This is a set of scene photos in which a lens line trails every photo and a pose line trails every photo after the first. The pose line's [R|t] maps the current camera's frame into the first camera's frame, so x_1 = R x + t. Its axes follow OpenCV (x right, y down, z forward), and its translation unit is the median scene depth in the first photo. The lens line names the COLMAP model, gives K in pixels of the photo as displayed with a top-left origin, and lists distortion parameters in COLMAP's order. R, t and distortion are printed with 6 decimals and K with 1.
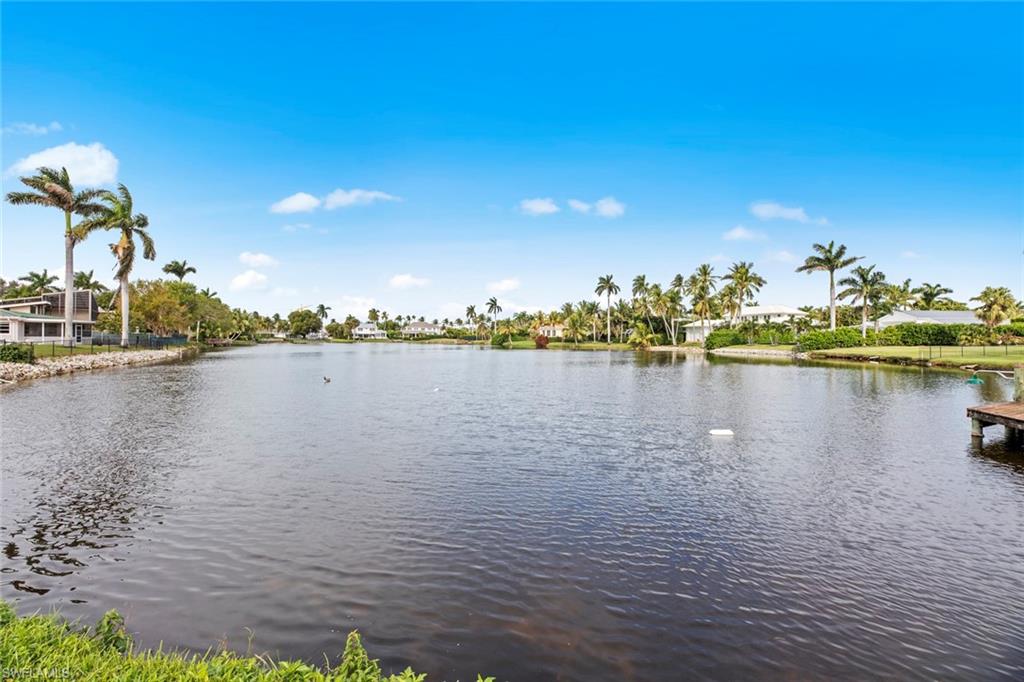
lens RADIAL K [[419.0, 0, 506.3], [0, 419.0, 342.1], [0, 0, 1]] dist [-0.004967, -0.000091]
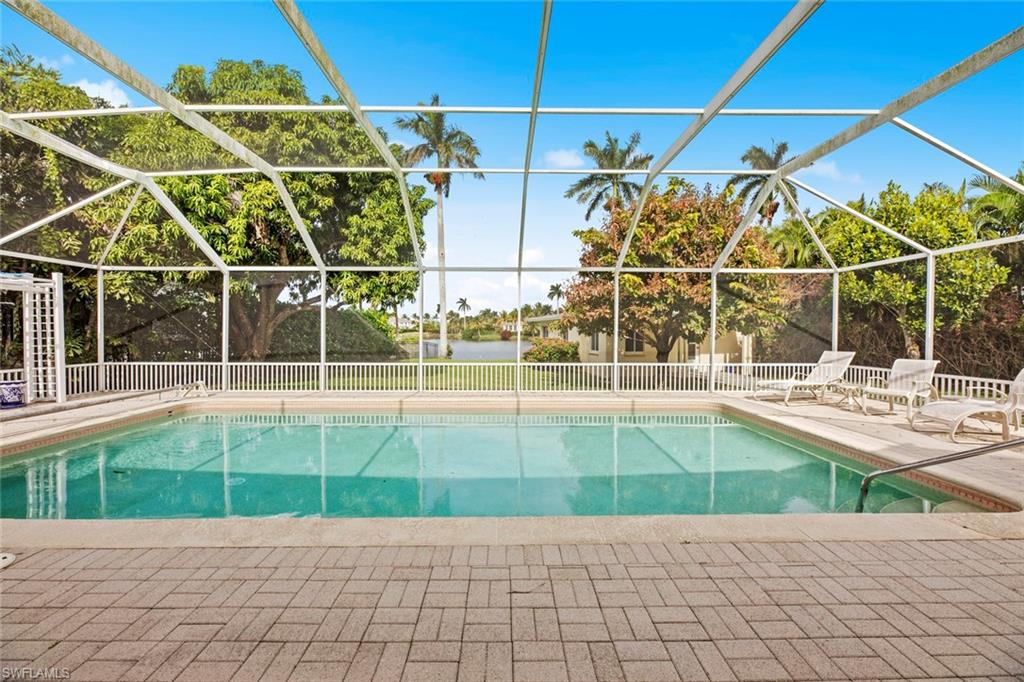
lens RADIAL K [[419.0, 0, 511.9], [0, 419.0, 338.8], [0, 0, 1]] dist [-0.004967, -0.000091]
pose [[0.993623, 0.003420, 0.112703, -0.034935], [-0.004252, 0.999965, 0.007145, 0.000665], [-0.112675, -0.007578, 0.993603, -0.222778]]
